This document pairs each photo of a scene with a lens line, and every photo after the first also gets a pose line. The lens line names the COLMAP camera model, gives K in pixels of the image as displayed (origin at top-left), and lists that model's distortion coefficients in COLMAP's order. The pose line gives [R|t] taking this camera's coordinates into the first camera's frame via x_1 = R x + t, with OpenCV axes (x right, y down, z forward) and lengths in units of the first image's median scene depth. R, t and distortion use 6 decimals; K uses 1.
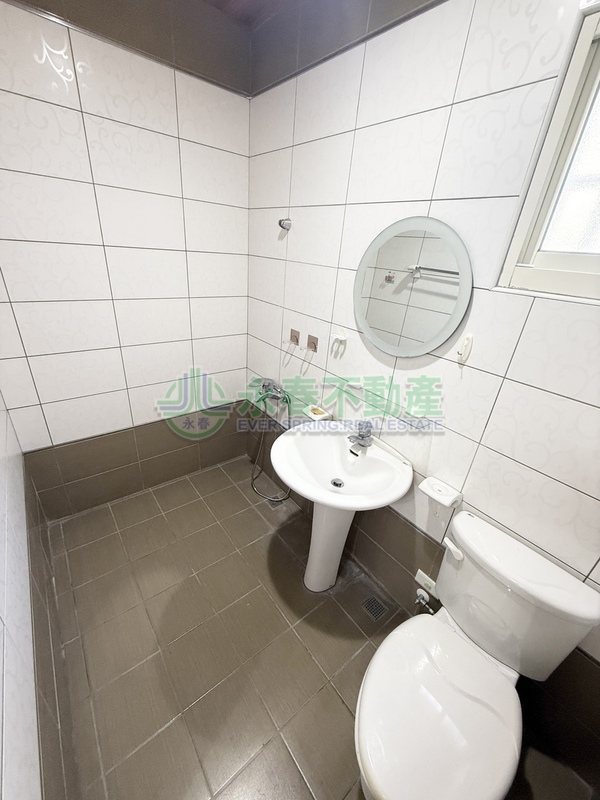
lens RADIAL K [[326.4, 0, 288.7], [0, 326.4, 400.2], [0, 0, 1]] dist [-0.000998, 0.000249]
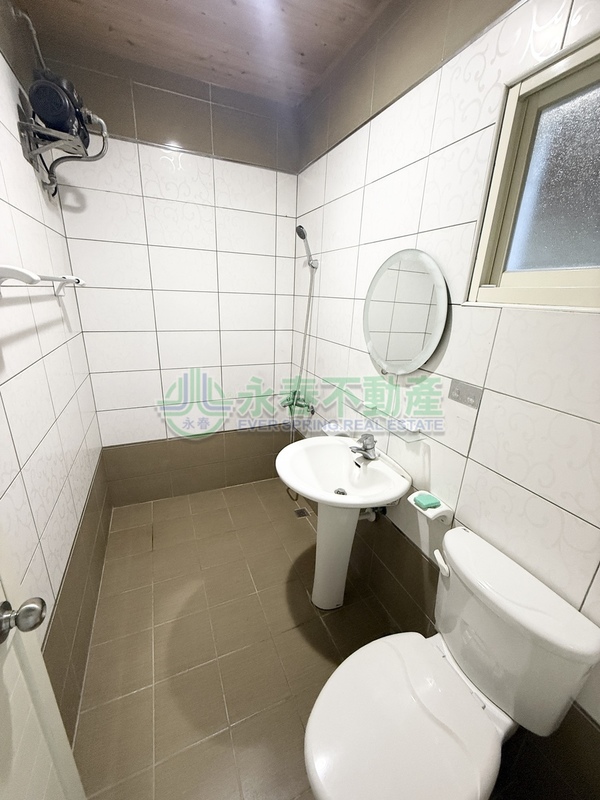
lens RADIAL K [[318.3, 0, 300.0], [0, 318.3, 400.0], [0, 0, 1]] dist [0.000374, -0.000029]
pose [[0.973524, 0.033988, -0.226045, 0.286305], [-0.063414, 0.990226, -0.124220, 0.112318], [0.219614, 0.135265, 0.966164, -0.072788]]
